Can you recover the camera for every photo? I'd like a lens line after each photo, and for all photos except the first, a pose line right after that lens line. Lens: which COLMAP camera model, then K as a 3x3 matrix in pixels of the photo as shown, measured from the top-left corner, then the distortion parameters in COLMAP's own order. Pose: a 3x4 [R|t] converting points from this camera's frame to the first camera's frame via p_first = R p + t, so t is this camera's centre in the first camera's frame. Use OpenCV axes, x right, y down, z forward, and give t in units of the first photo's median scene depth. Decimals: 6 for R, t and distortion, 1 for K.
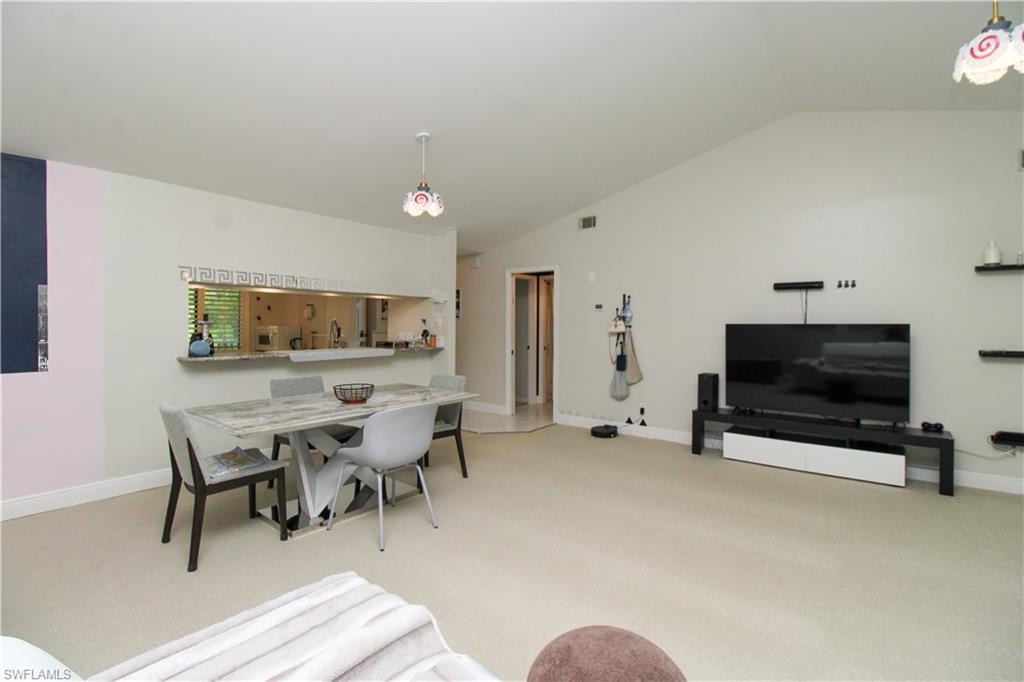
lens RADIAL K [[472.2, 0, 512.3], [0, 472.2, 326.1], [0, 0, 1]] dist [0.000214, -0.012990]
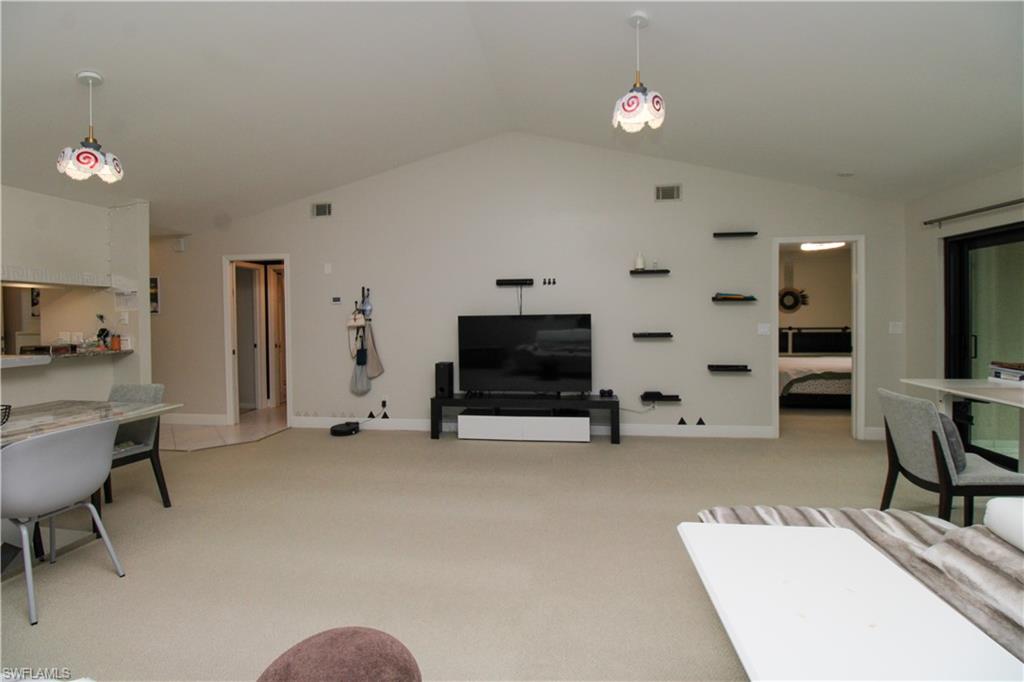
lens RADIAL K [[472.2, 0, 512.3], [0, 472.2, 326.1], [0, 0, 1]] dist [0.000214, -0.012990]
pose [[0.865336, -0.023591, 0.500637, 0.015184], [0.016711, 0.999694, 0.018223, 0.001173], [-0.500914, -0.007403, 0.865466, -0.004251]]
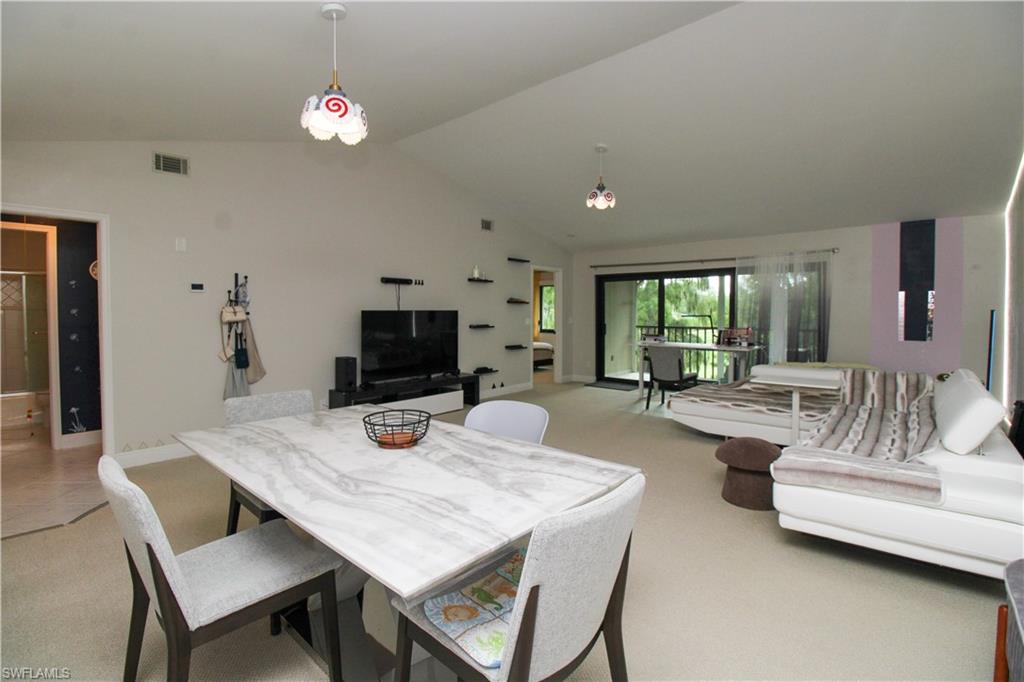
lens RADIAL K [[472.2, 0, 512.3], [0, 472.2, 326.1], [0, 0, 1]] dist [0.000214, -0.012990]
pose [[0.054978, -0.033718, 0.997918, -0.652204], [0.003018, 0.999431, 0.033603, -0.003933], [-0.998483, 0.001165, 0.055048, 0.589051]]
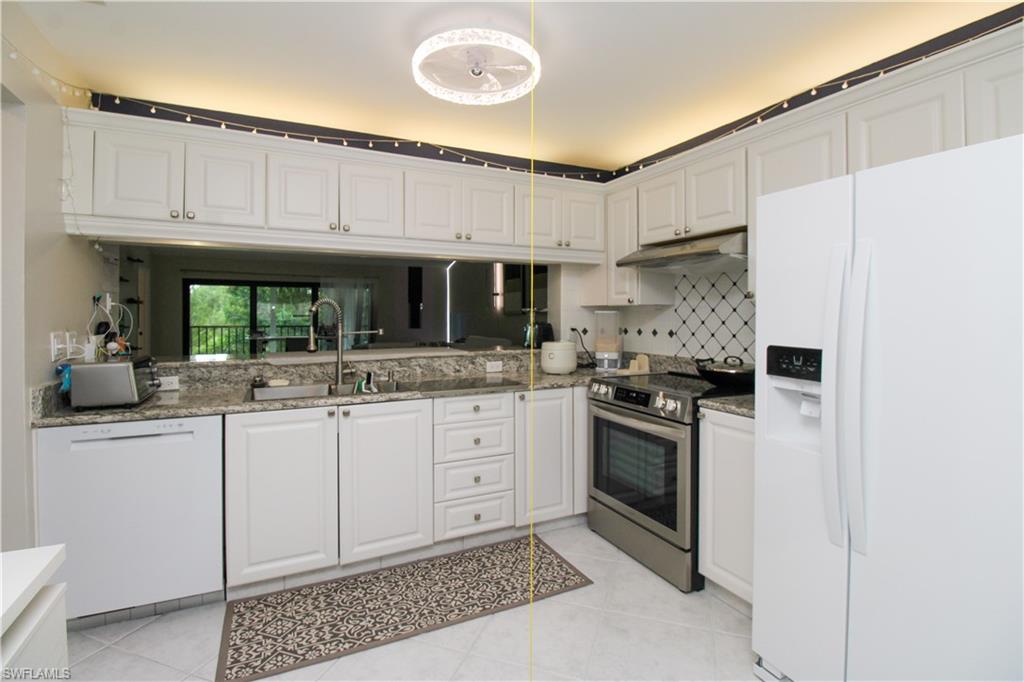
lens RADIAL K [[492.2, 0, 512.1], [0, 492.2, 332.2], [0, 0, 1]] dist [0.000842, -0.015250]
pose [[-0.902265, -0.019066, 0.430759, -0.868835], [-0.001924, 0.999190, 0.040194, -0.001738], [-0.431177, 0.035436, -0.901571, 1.563614]]
